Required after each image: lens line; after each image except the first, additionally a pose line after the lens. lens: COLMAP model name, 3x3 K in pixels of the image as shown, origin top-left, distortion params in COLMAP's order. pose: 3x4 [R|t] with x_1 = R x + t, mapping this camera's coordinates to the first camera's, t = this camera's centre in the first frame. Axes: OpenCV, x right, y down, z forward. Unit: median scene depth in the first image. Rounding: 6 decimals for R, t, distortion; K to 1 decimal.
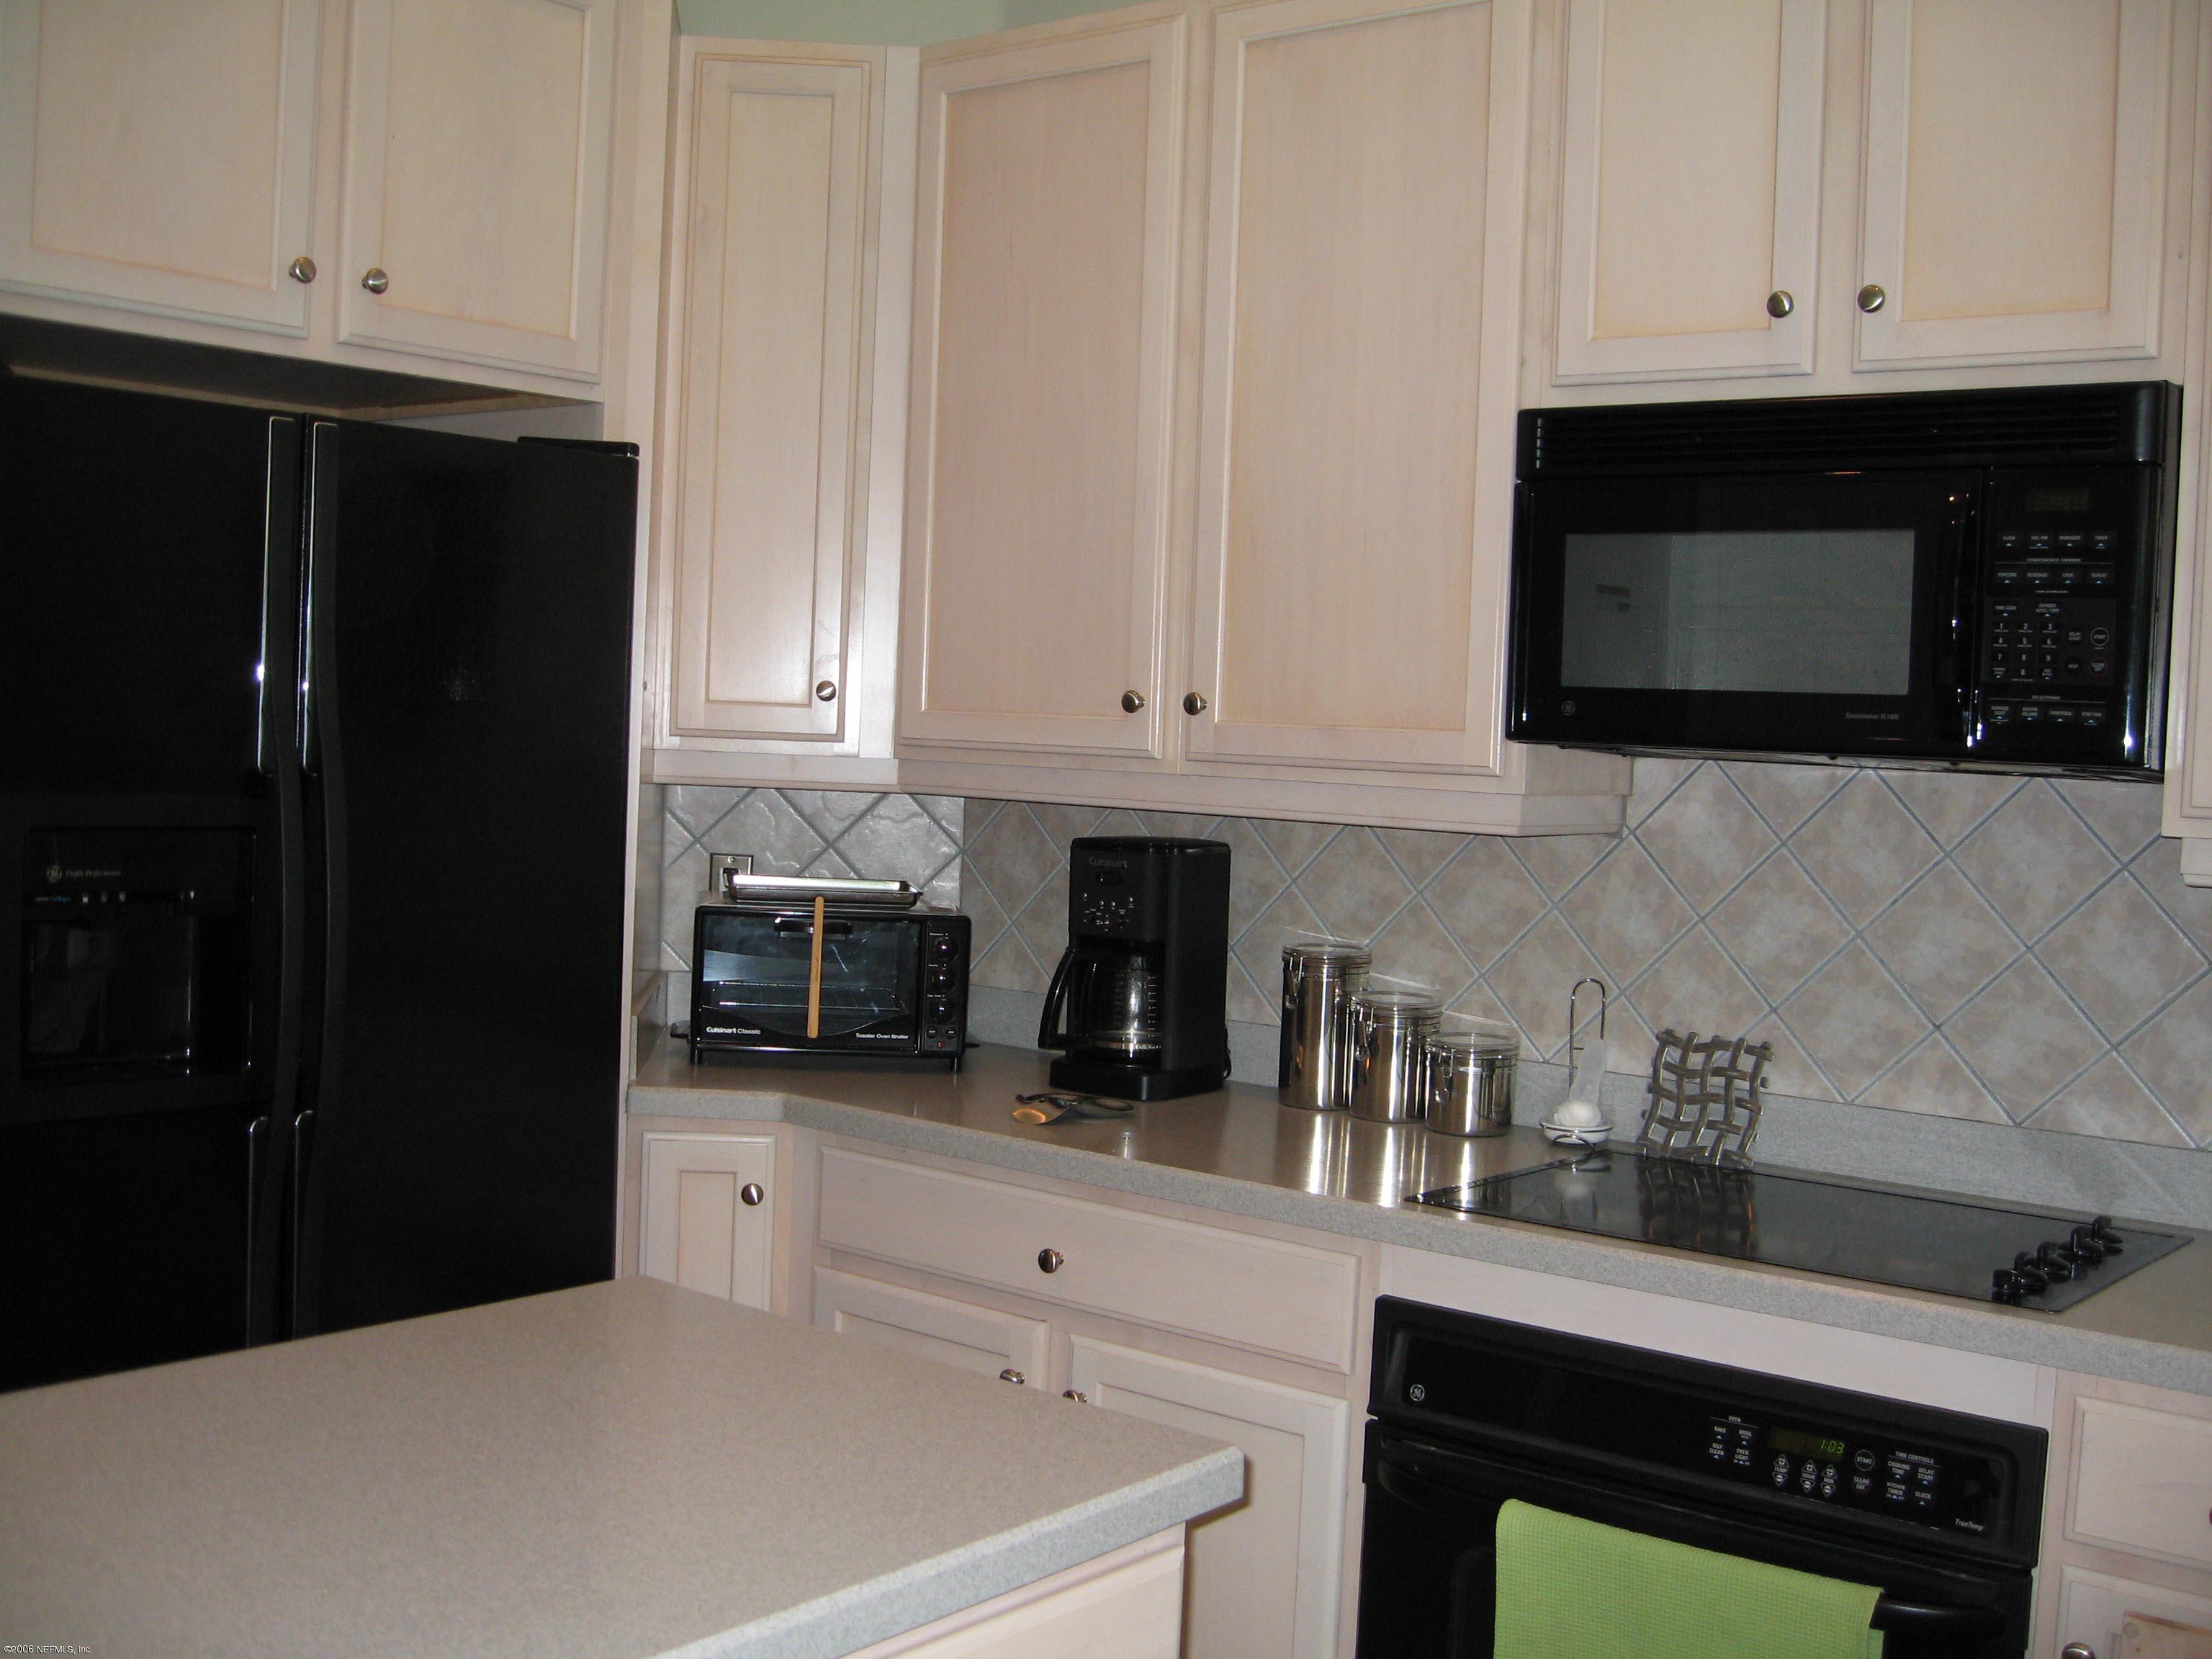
lens RADIAL K [[2427.1, 0, 1106.0], [0, 2427.1, 829.5], [0, 0, 1]] dist [-0.114470, 0.014570]
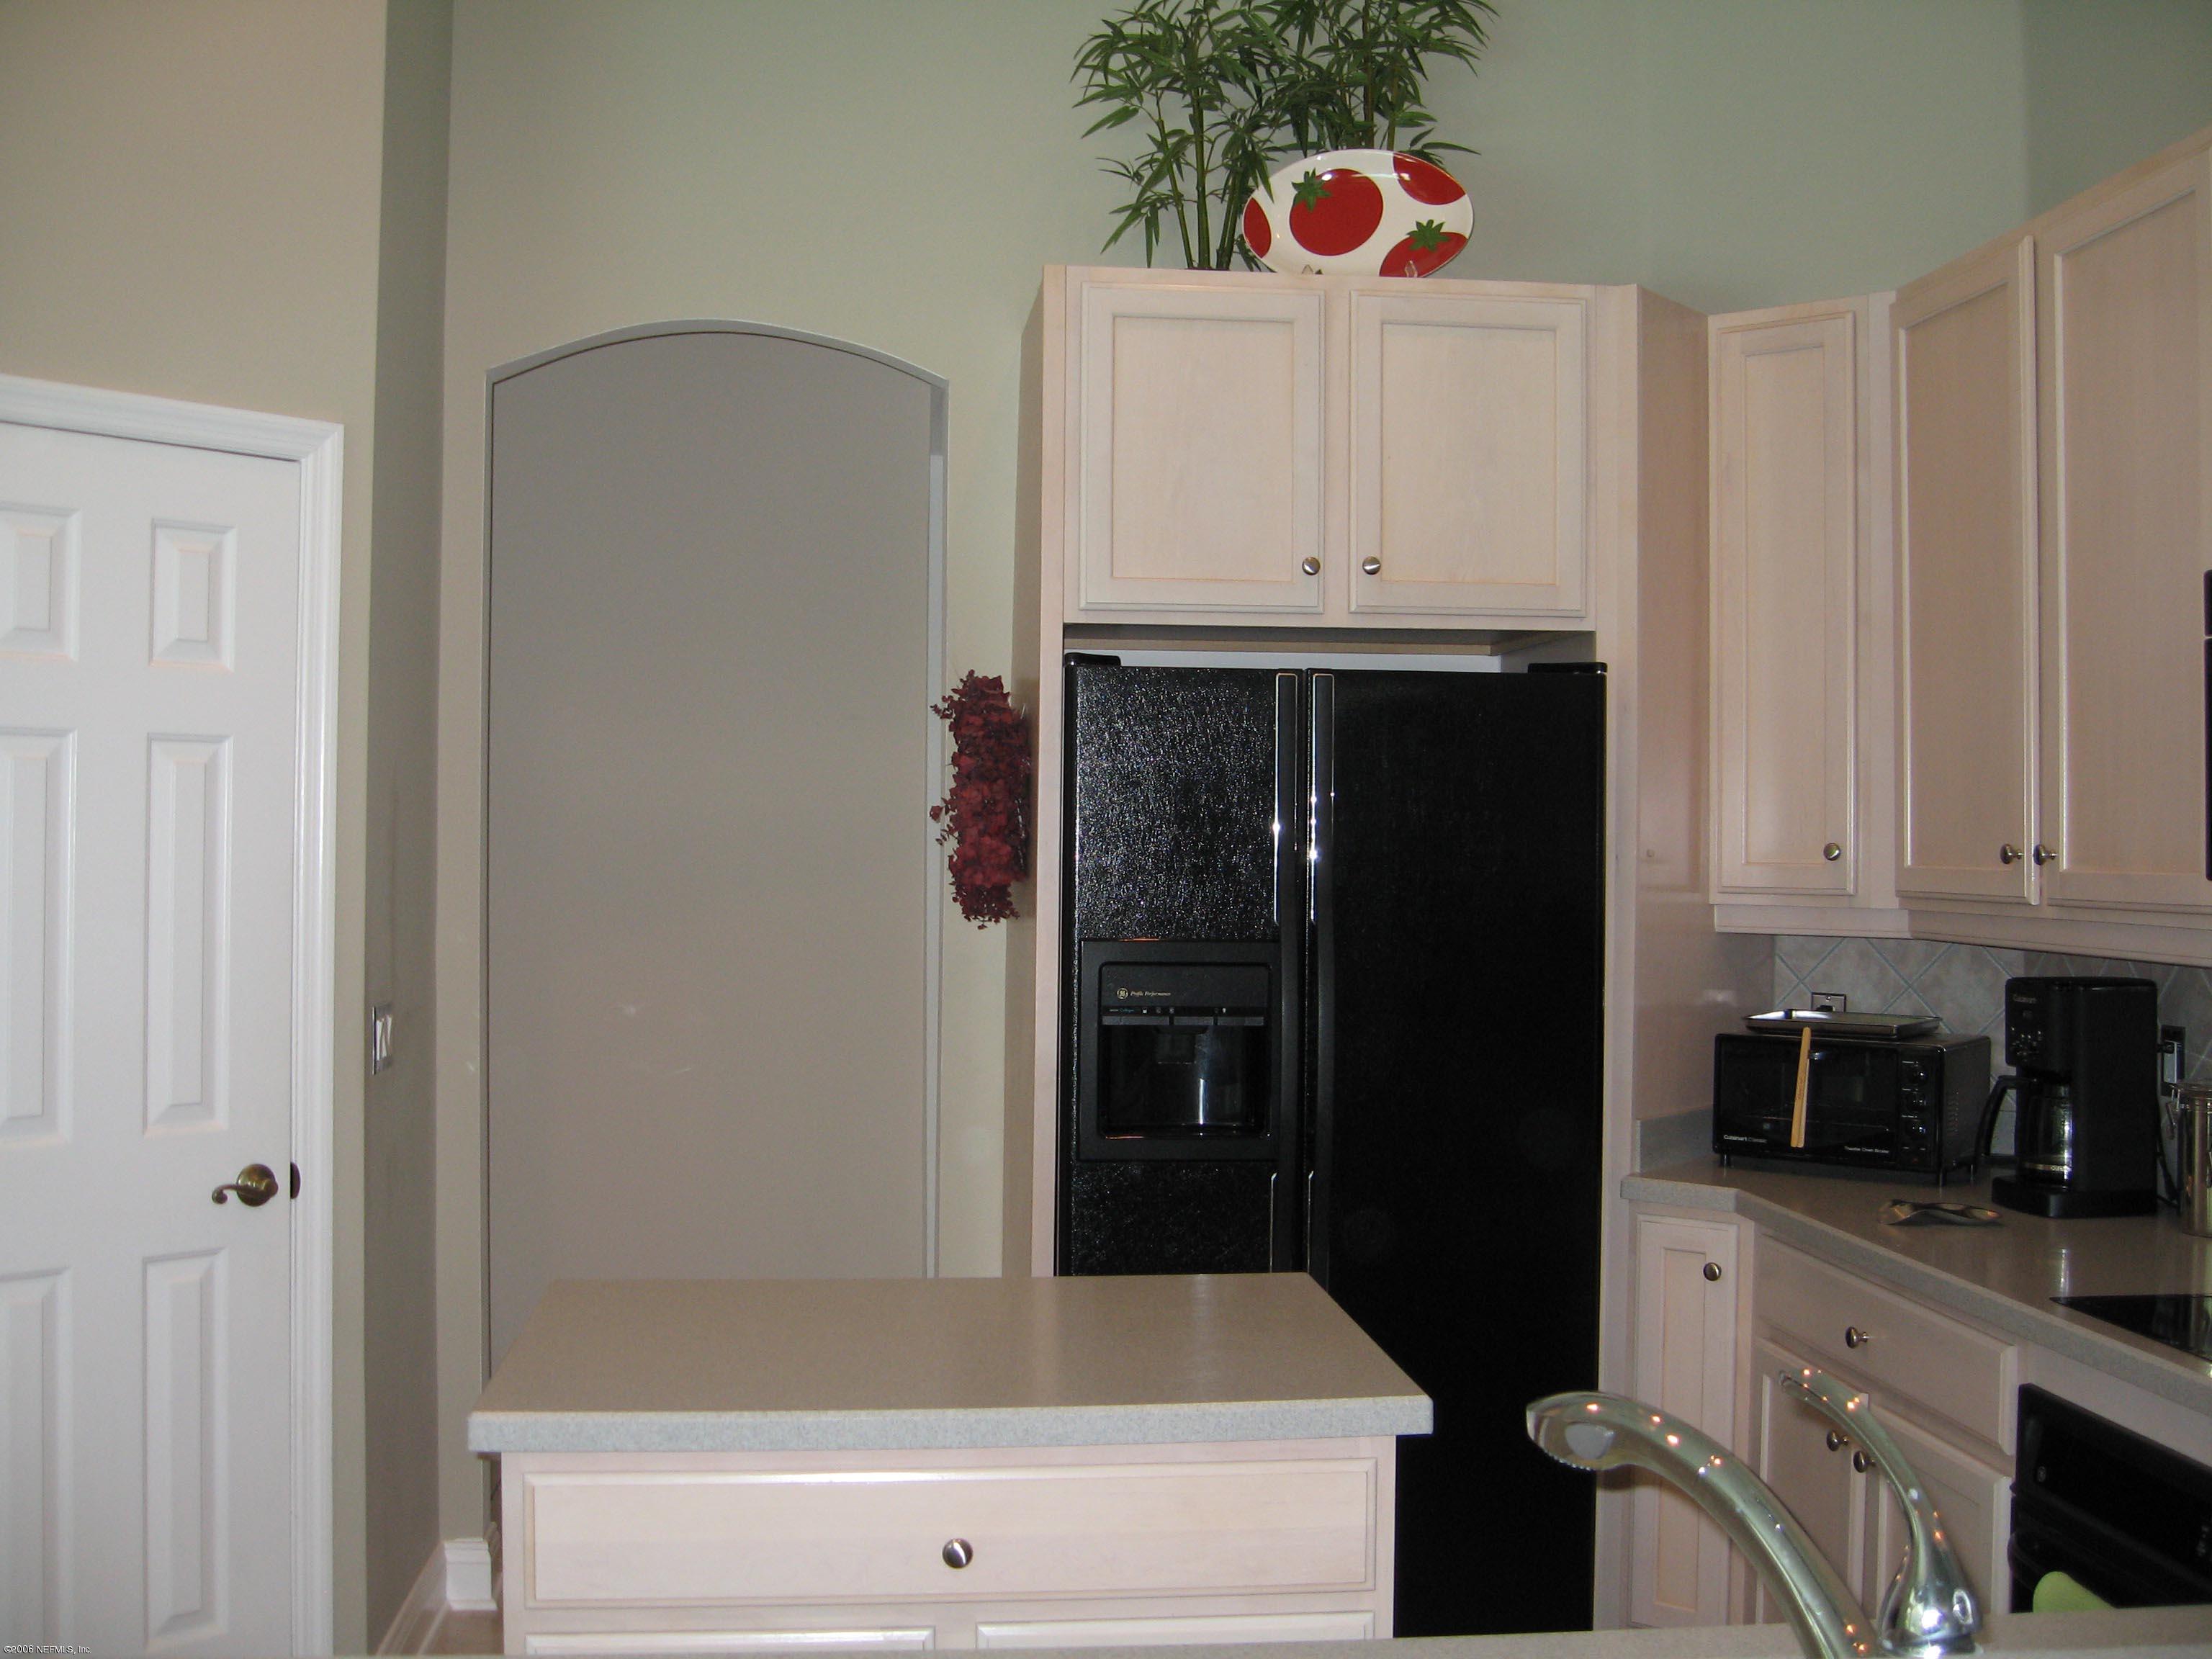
lens RADIAL K [[2407.8, 0, 1106.0], [0, 2407.8, 829.5], [0, 0, 1]] dist [-0.069349, -0.009291]
pose [[0.710208, -0.039260, -0.702896, 0.484075], [-0.009204, 0.997841, -0.065034, 0.011154], [0.703932, 0.052658, 0.708313, -0.069121]]
